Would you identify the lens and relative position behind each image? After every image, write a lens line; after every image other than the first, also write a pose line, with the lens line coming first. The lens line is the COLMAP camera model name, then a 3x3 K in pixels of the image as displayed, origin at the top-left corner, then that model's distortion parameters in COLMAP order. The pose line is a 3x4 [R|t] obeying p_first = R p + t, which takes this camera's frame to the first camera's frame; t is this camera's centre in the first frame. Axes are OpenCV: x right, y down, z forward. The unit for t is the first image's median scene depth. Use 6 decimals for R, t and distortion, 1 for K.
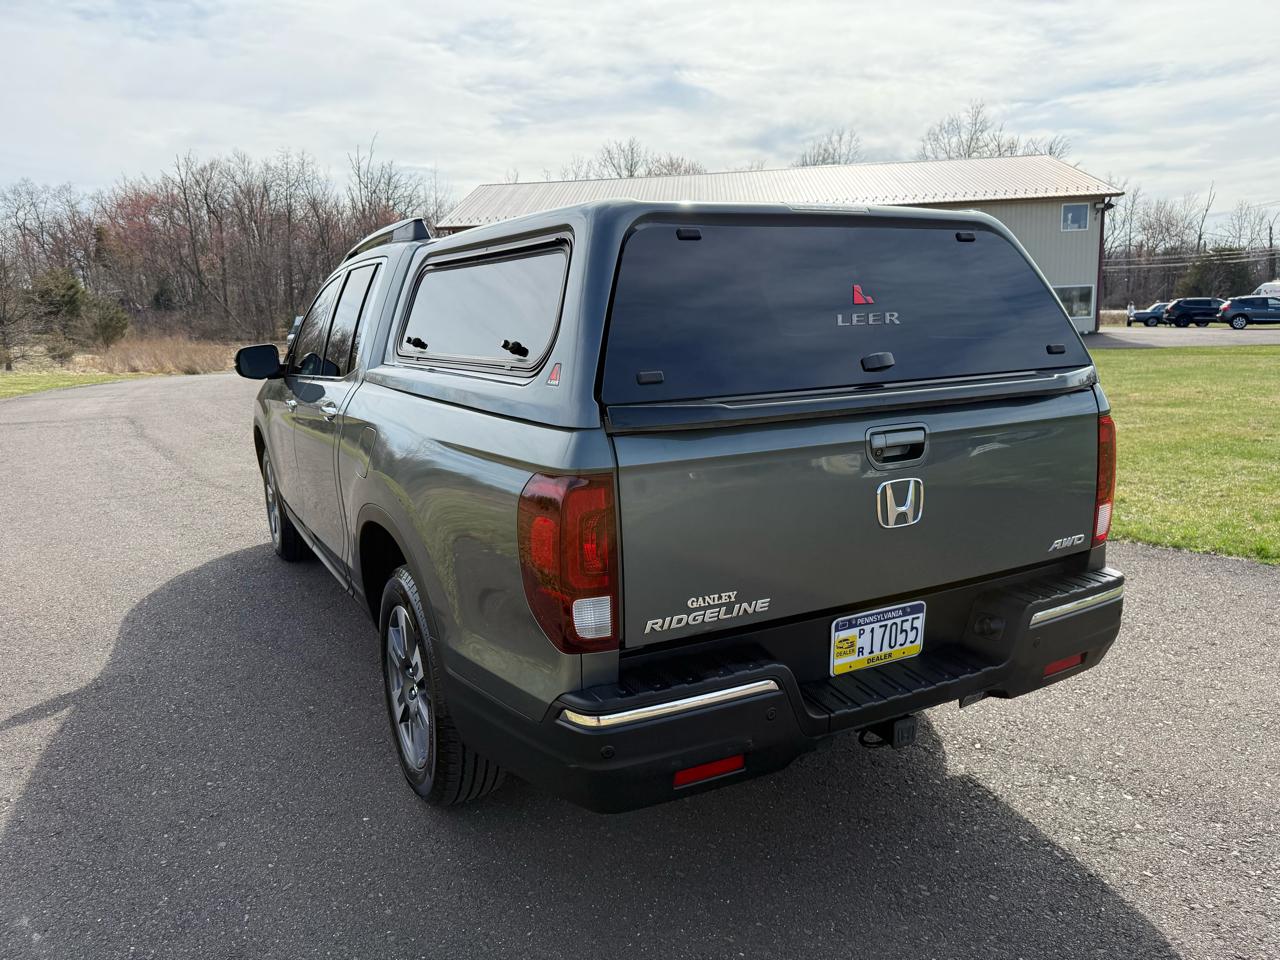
lens RADIAL K [[904.0, 0, 628.7], [0, 904.0, 486.8], [0, 0, 1]] dist [0.037056, -0.044539]
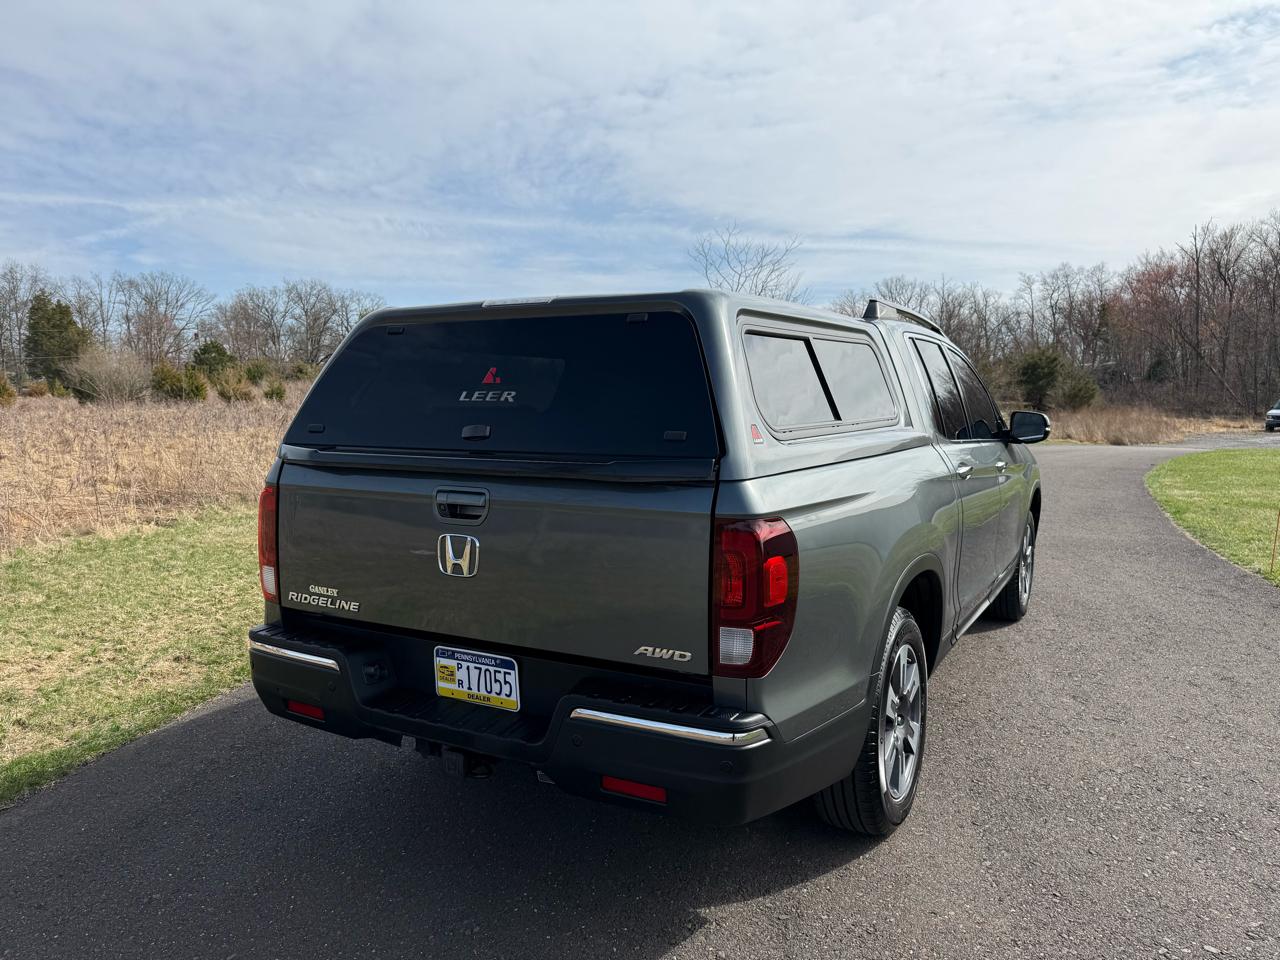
lens RADIAL K [[904.0, 0, 651.3], [0, 904.0, 484.3], [0, 0, 1]] dist [0.037056, -0.044539]
pose [[0.547838, 0.103204, -0.830194, 1.277322], [-0.168076, 0.985706, 0.011625, -0.116057], [0.819527, 0.133167, 0.557353, 0.515852]]
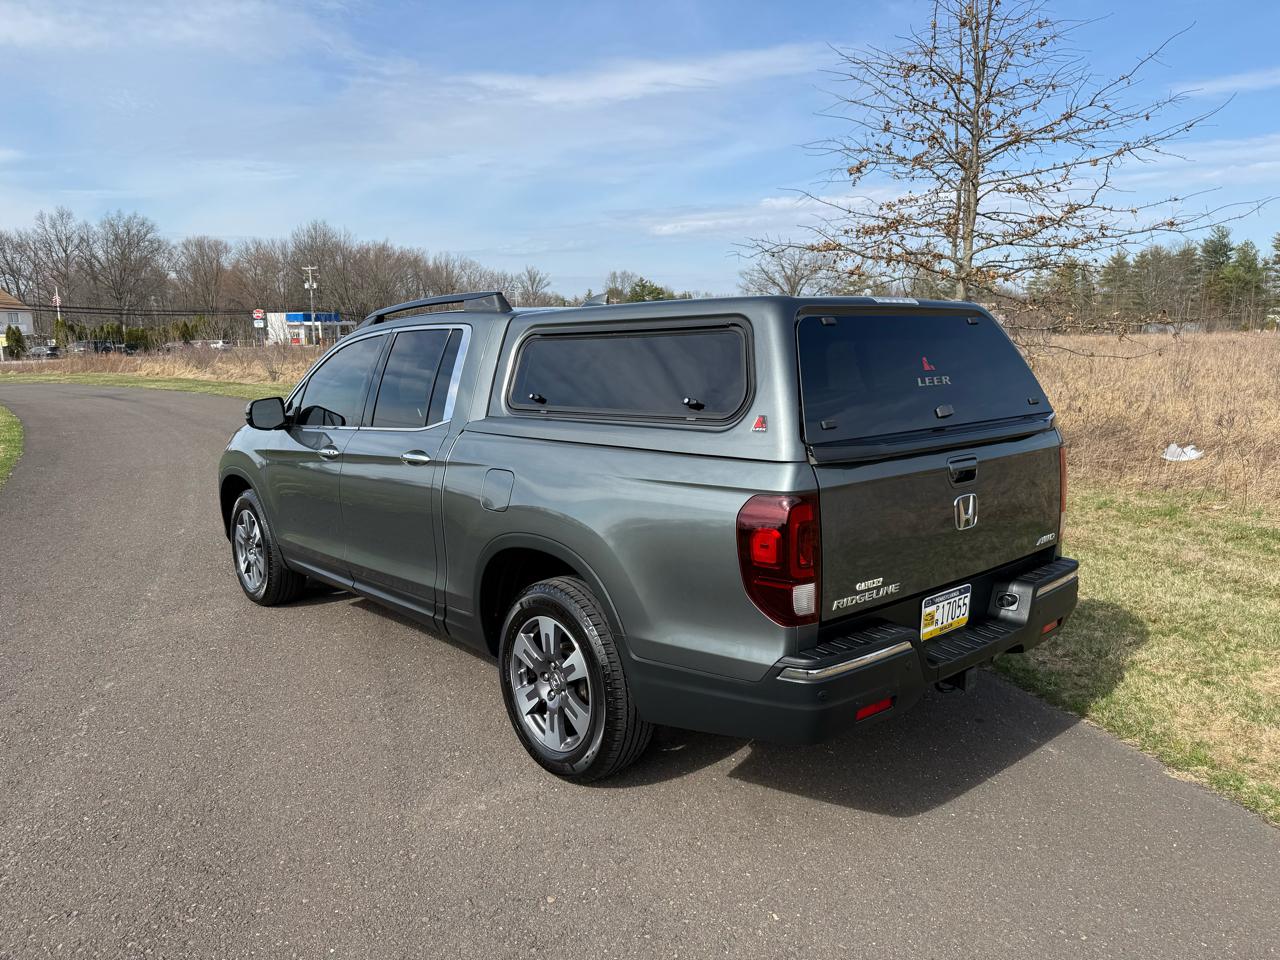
lens RADIAL K [[902.0, 0, 640.1], [0, 902.0, 485.0], [0, 0, 1]] dist [0.053247, -0.070748]
pose [[0.972584, -0.028223, 0.230834, -0.476413], [0.039831, 0.998157, -0.045781, 0.019316], [-0.229116, 0.053720, 0.971916, -0.230881]]
